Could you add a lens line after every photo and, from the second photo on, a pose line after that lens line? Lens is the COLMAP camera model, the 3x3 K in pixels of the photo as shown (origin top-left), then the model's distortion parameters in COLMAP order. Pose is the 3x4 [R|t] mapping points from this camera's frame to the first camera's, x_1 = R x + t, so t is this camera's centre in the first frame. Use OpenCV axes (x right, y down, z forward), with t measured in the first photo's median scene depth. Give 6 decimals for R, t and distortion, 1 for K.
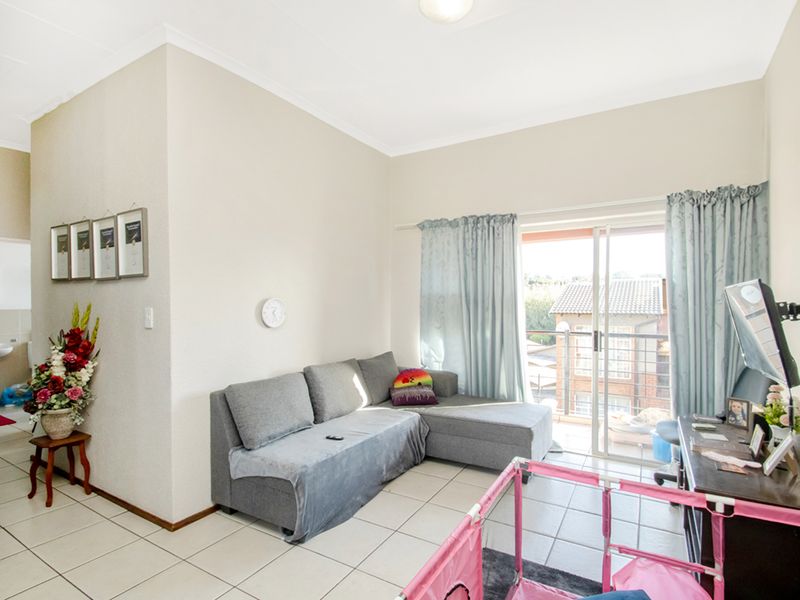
lens RADIAL K [[423.8, 0, 395.2], [0, 423.8, 287.6], [0, 0, 1]] dist [0.025155, -0.030911]
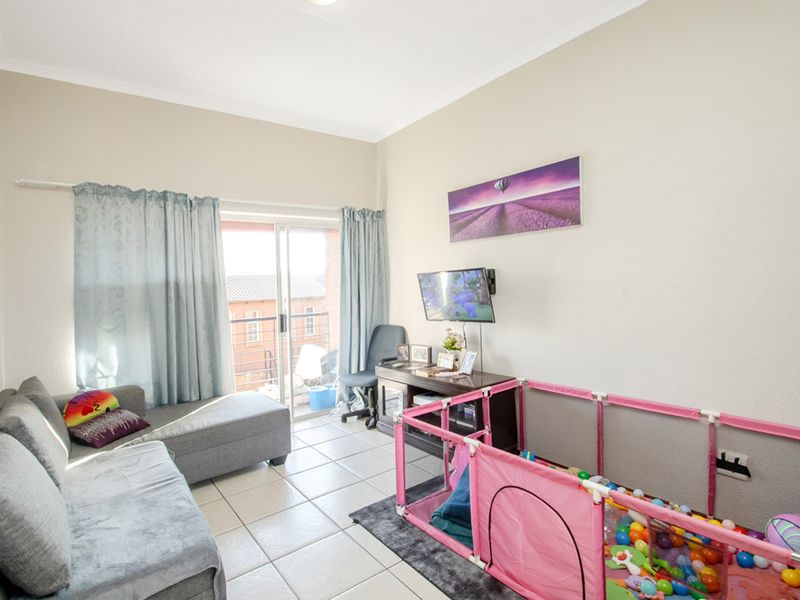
lens RADIAL K [[415.4, 0, 399.5], [0, 415.4, 270.2], [0, 0, 1]] dist [0.000187, -0.000237]
pose [[0.368435, 0.016386, 0.929509, -0.439306], [0.009859, 0.999720, -0.021532, 0.011121], [-0.929601, 0.017097, 0.368170, 0.289500]]
